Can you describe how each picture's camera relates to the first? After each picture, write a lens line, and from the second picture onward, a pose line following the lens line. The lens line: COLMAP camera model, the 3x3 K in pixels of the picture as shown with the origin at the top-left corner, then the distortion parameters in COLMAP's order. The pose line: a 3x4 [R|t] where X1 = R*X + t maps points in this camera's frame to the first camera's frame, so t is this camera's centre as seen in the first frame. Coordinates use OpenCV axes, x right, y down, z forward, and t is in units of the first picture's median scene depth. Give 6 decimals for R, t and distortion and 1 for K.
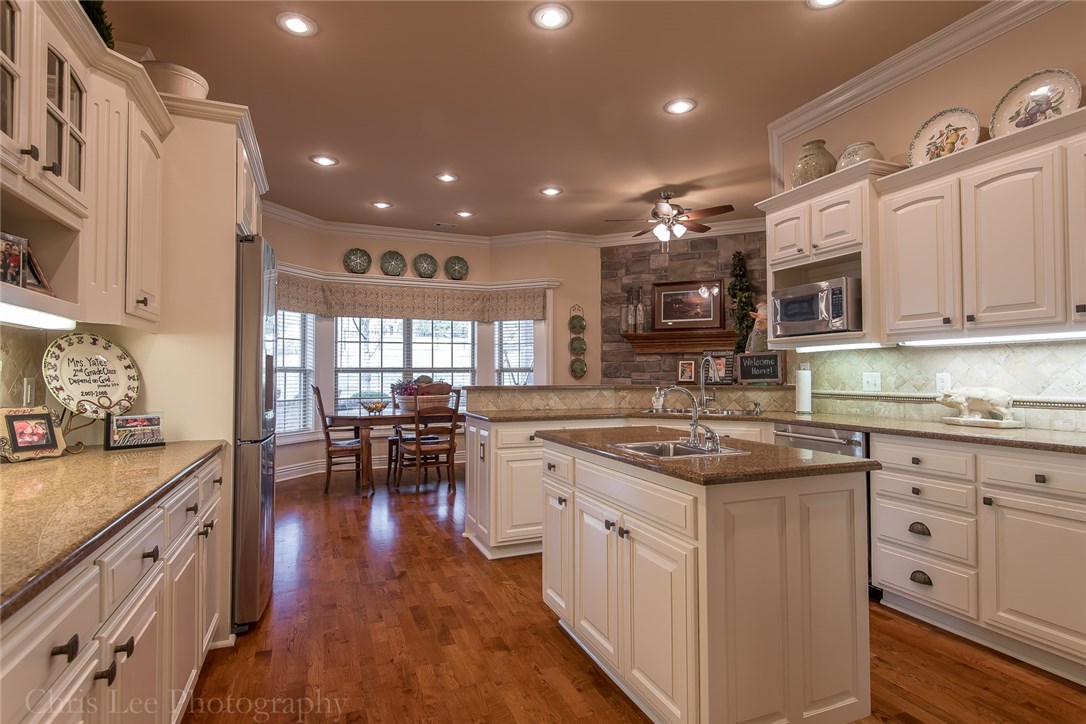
lens RADIAL K [[543.0, 0, 543.2], [0, 543.0, 359.5], [0, 0, 1]] dist [0.002826, -0.002281]
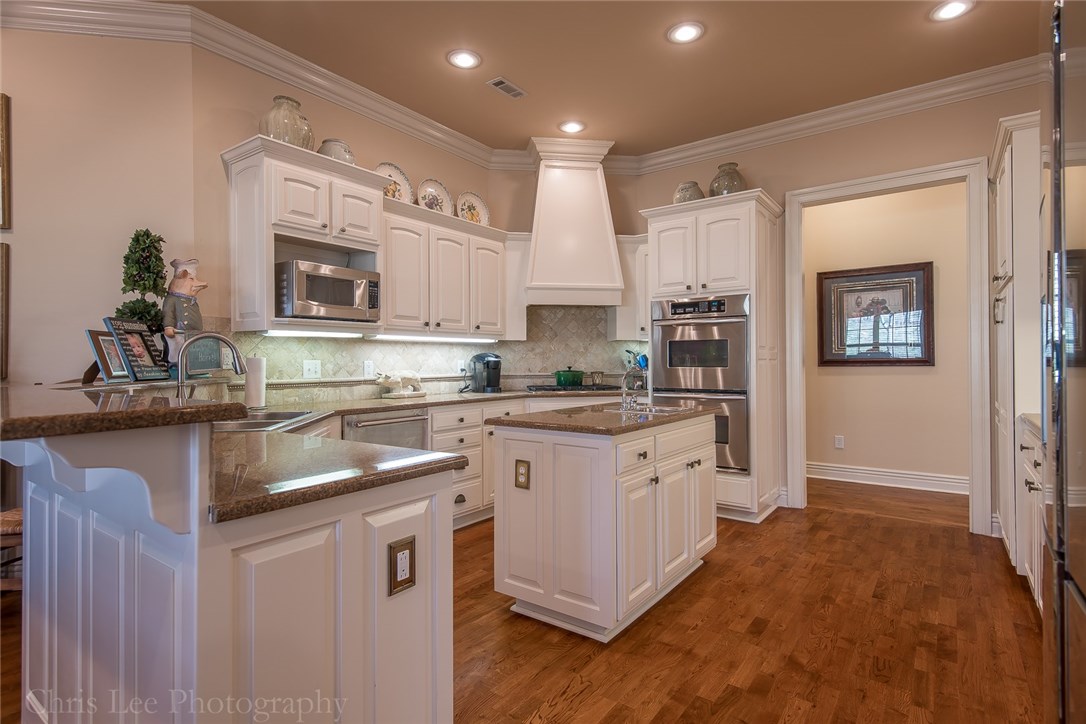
lens RADIAL K [[543.0, 0, 543.7], [0, 543.0, 359.6], [0, 0, 1]] dist [0.002826, -0.002281]
pose [[-0.525592, 0.005716, 0.850717, -0.549480], [-0.017316, 0.999698, -0.017415, 0.036340], [-0.850560, -0.023884, -0.525335, 1.282308]]
